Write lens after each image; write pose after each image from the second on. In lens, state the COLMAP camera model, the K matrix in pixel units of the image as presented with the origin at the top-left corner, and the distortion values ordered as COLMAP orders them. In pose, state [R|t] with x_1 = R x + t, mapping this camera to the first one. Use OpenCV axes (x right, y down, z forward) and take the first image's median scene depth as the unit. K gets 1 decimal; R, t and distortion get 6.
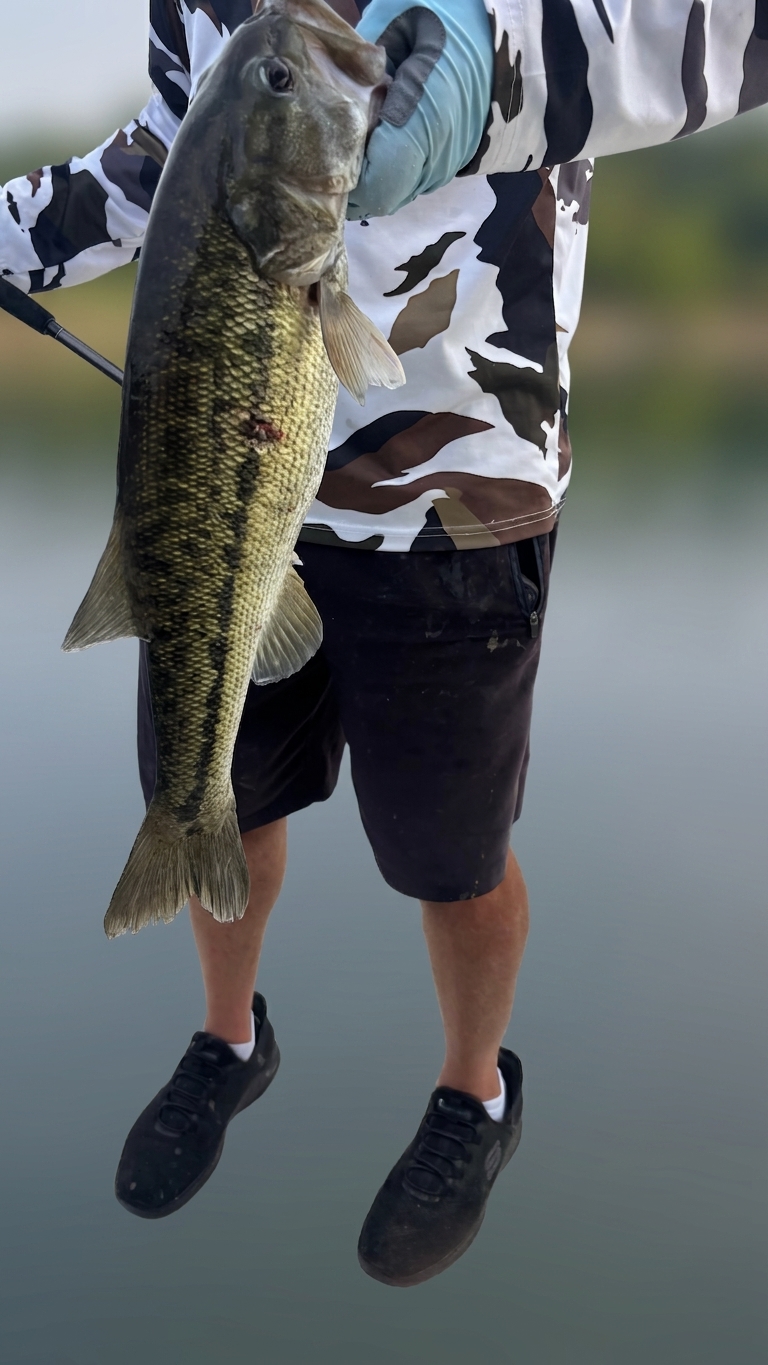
lens RADIAL K [[1117.0, 0, 394.0], [0, 1117.0, 678.3], [0, 0, 1]] dist [0.004647, -0.006668]
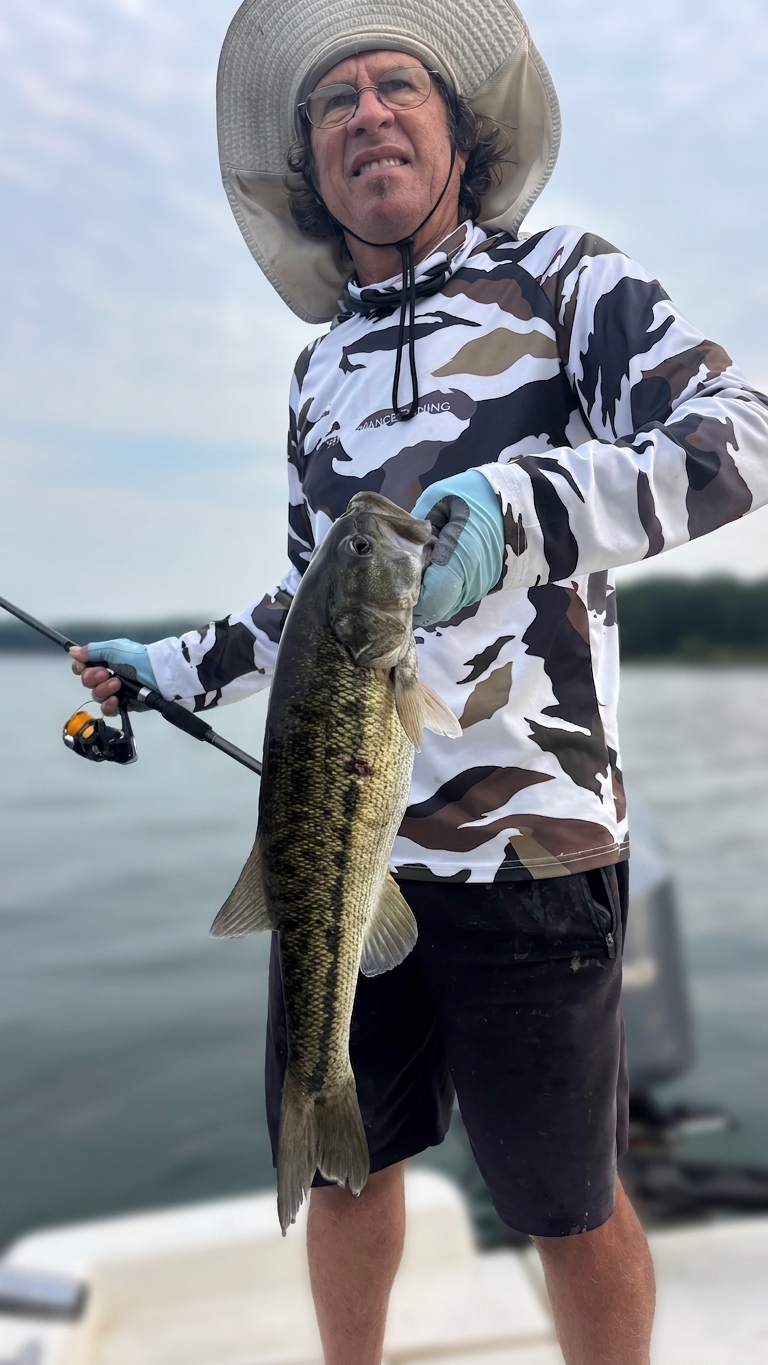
lens RADIAL K [[1117.0, 0, 394.0], [0, 1117.0, 678.3], [0, 0, 1]] dist [0.004647, -0.006668]
pose [[0.990901, -0.081025, -0.107467, 0.077871], [0.035605, 0.927848, -0.371256, 0.181762], [0.129794, 0.364052, 0.922290, -0.304478]]
